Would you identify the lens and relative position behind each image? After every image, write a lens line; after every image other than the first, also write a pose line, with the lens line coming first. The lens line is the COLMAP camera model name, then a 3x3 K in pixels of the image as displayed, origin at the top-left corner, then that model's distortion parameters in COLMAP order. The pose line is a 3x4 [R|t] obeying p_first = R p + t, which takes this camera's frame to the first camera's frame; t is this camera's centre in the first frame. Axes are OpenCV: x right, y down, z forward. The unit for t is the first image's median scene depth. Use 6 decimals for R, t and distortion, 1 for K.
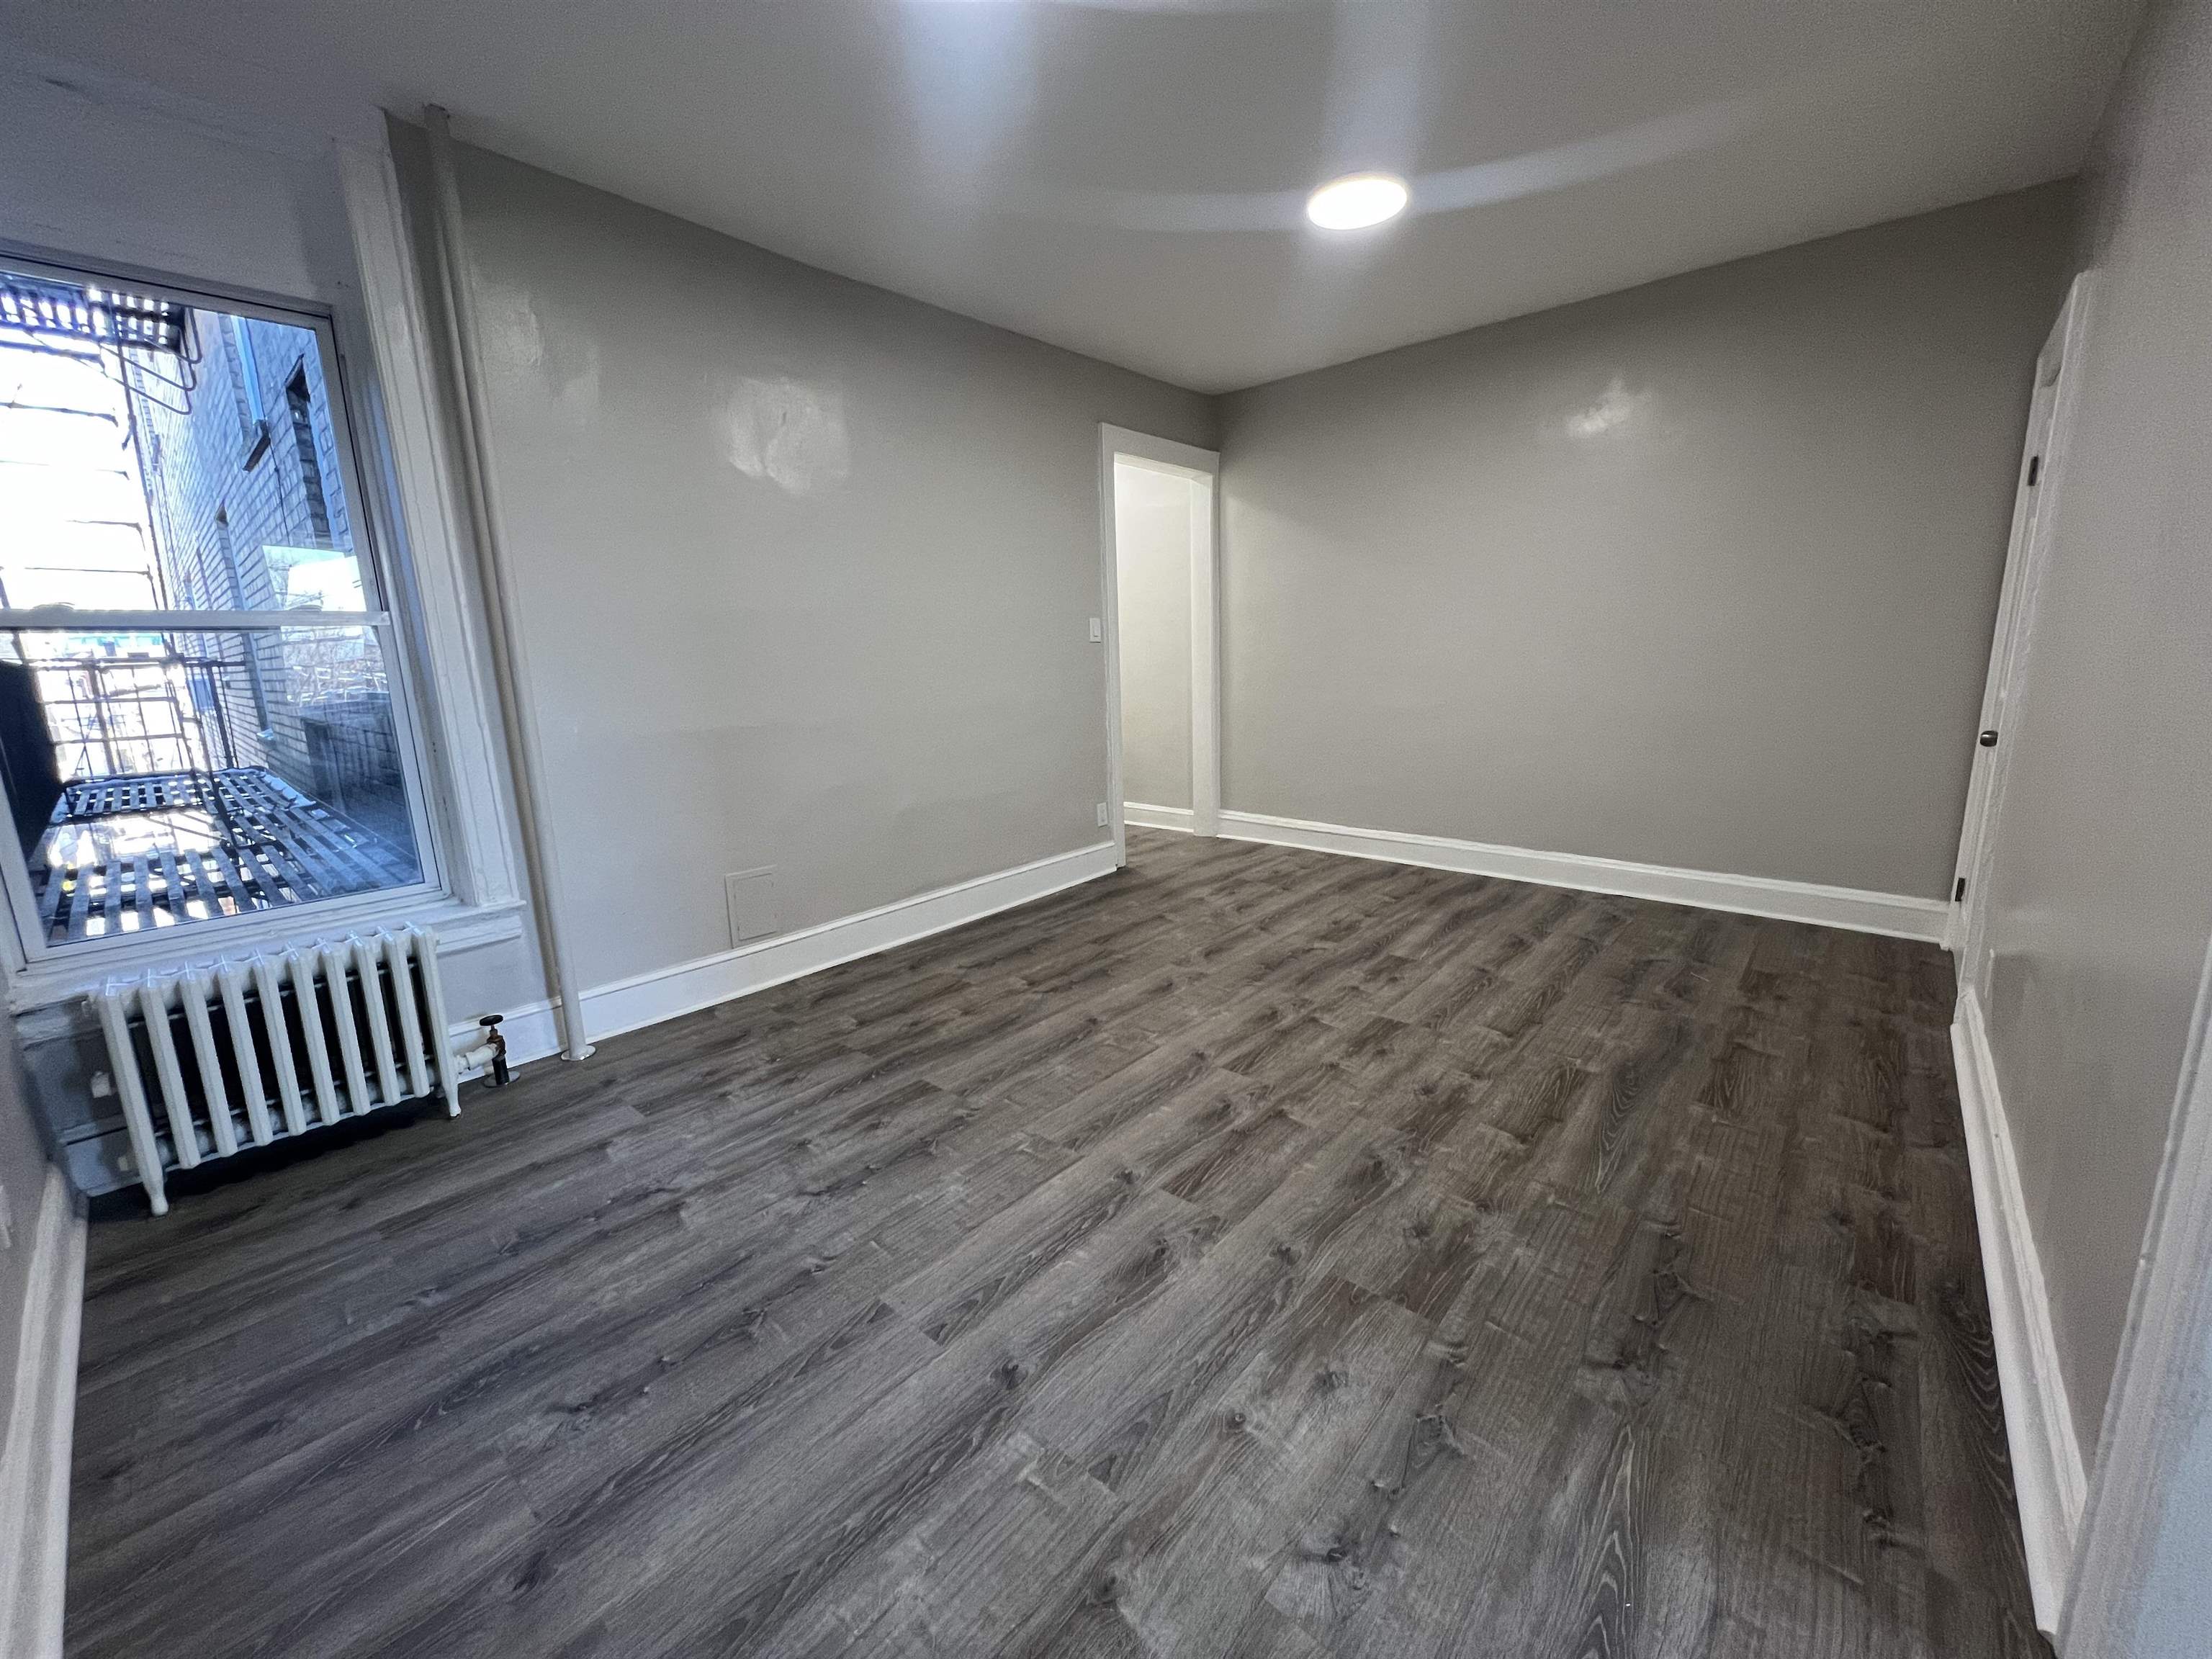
lens RADIAL K [[882.7, 0, 1102.2], [0, 882.7, 822.2], [0, 0, 1]] dist [-0.002338, 0.000361]
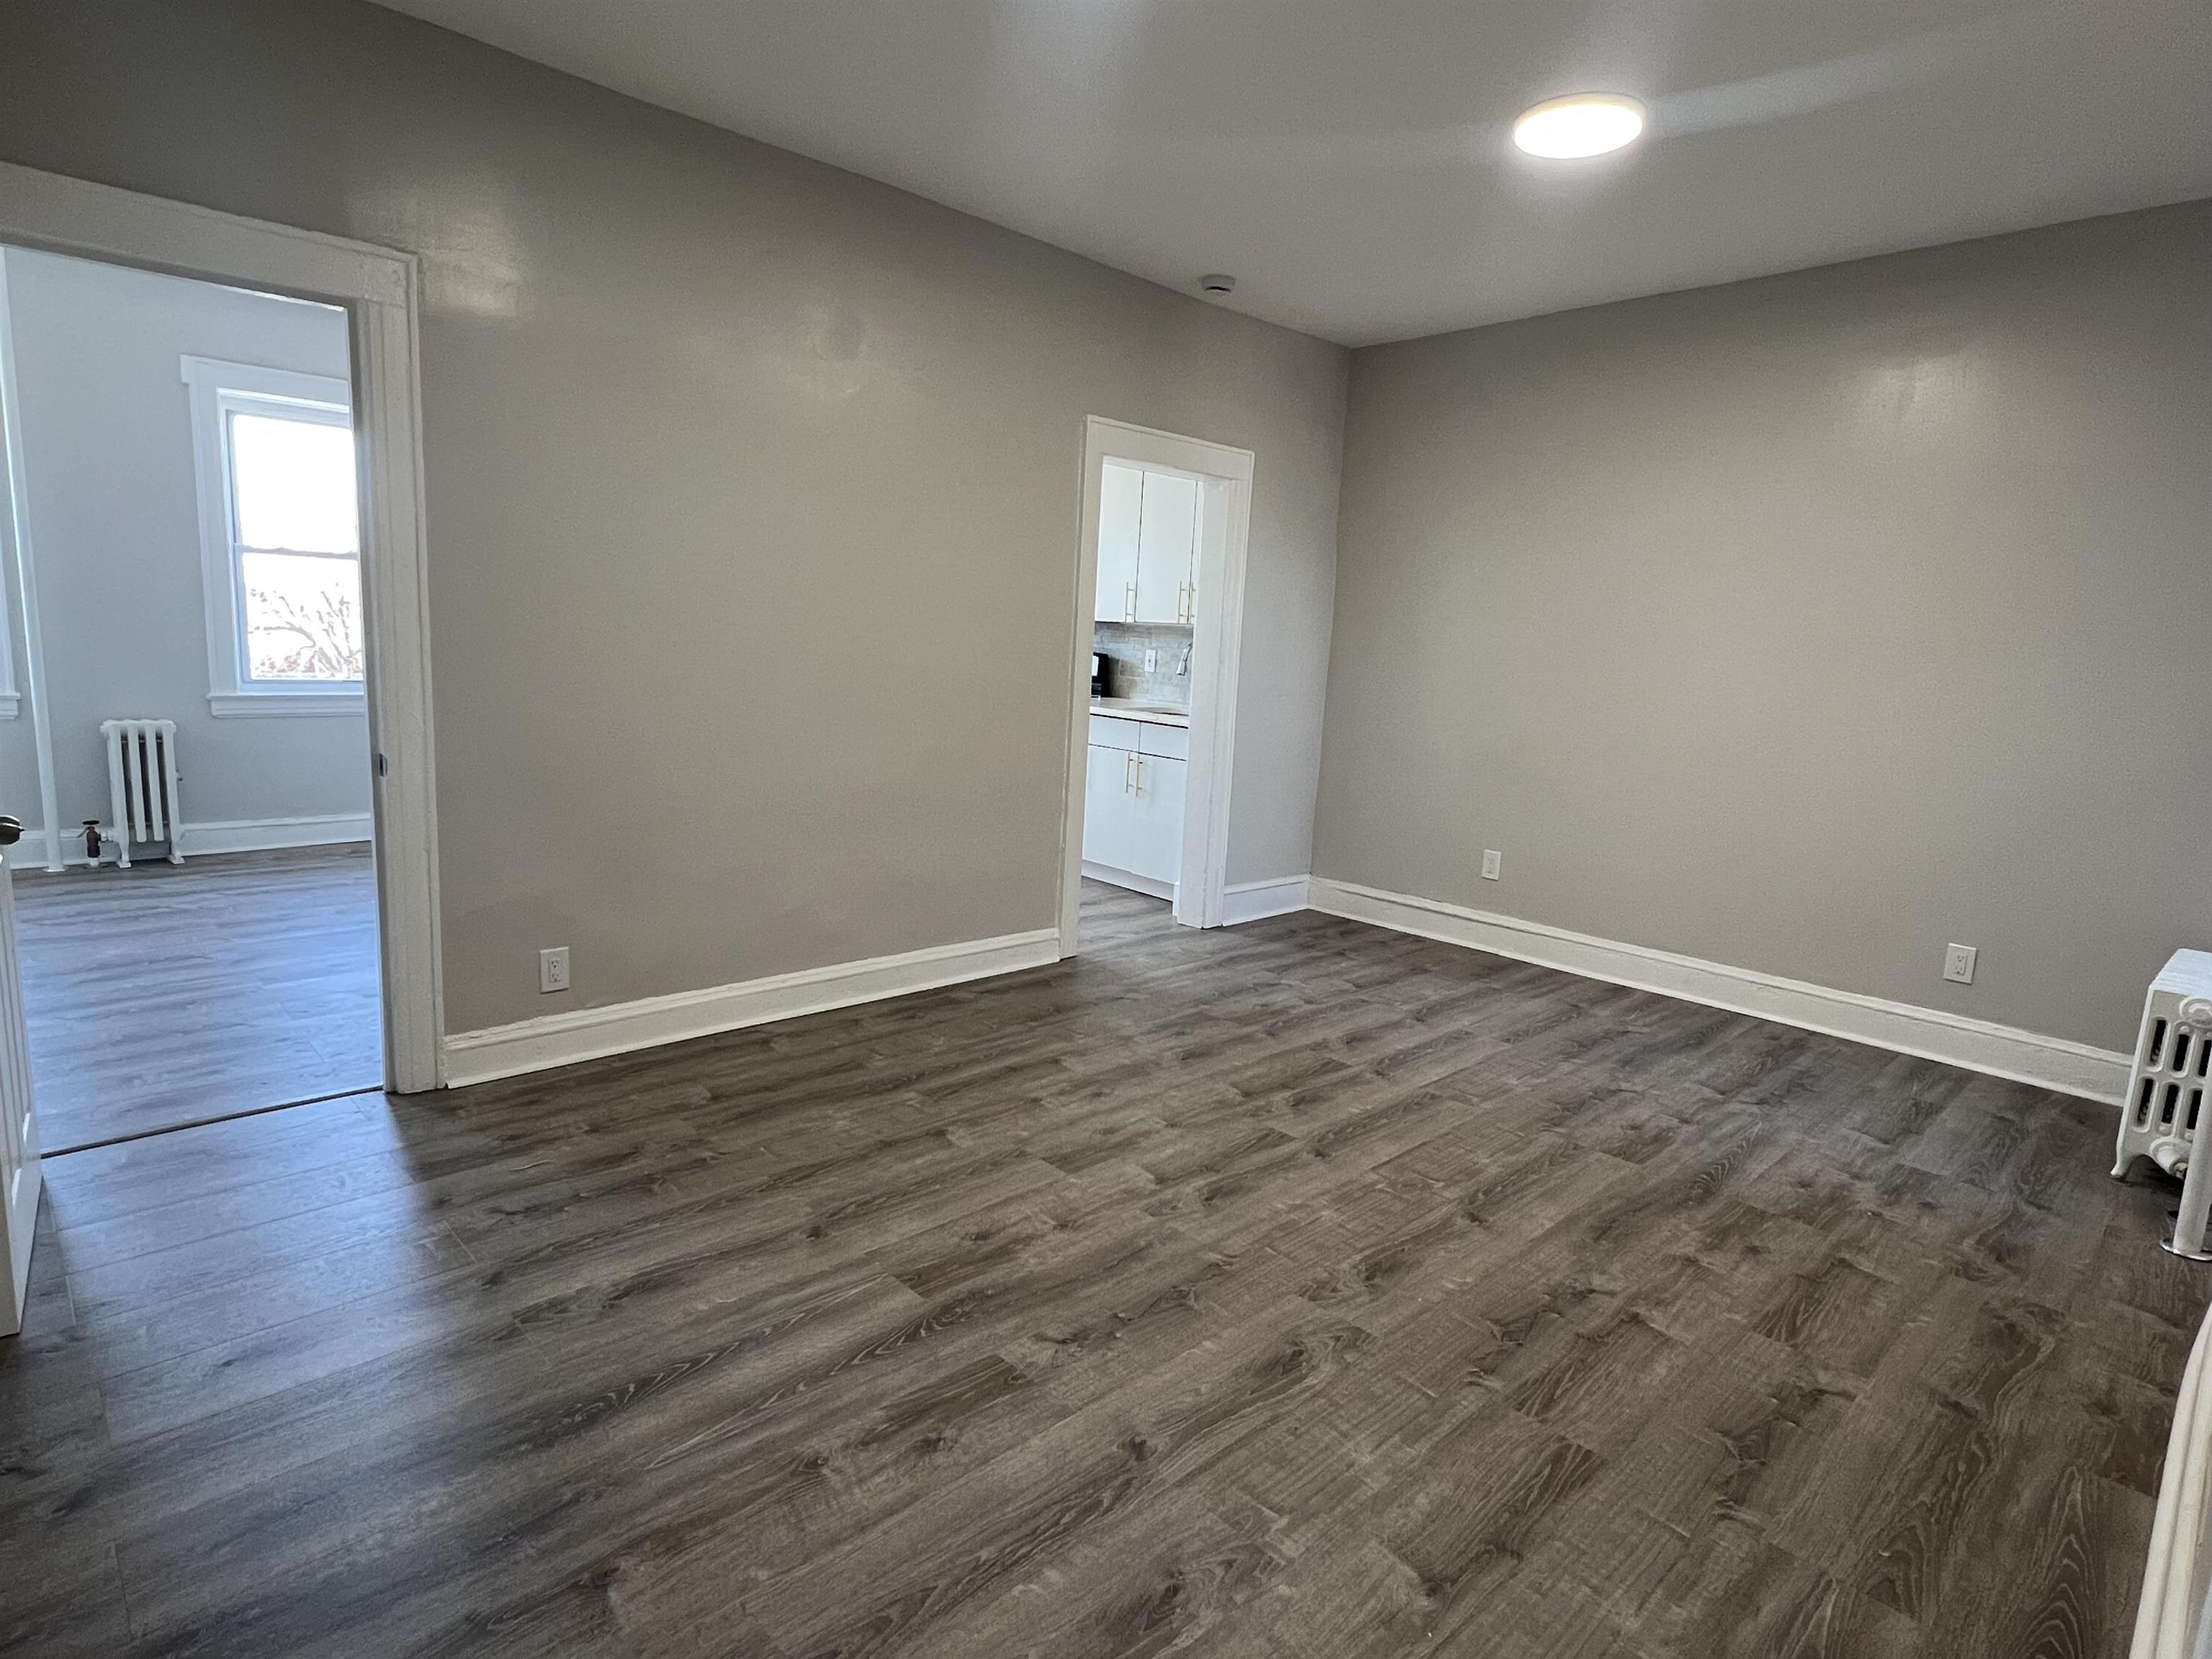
lens RADIAL K [[1188.9, 0, 1100.0], [0, 1188.9, 825.5], [0, 0, 1]] dist [-0.002592, 0.000317]
pose [[-0.996130, -0.030830, 0.082305, 0.244110], [-0.000052, 0.936663, 0.350231, -0.439931], [-0.087889, 0.348872, -0.933040, 2.033348]]
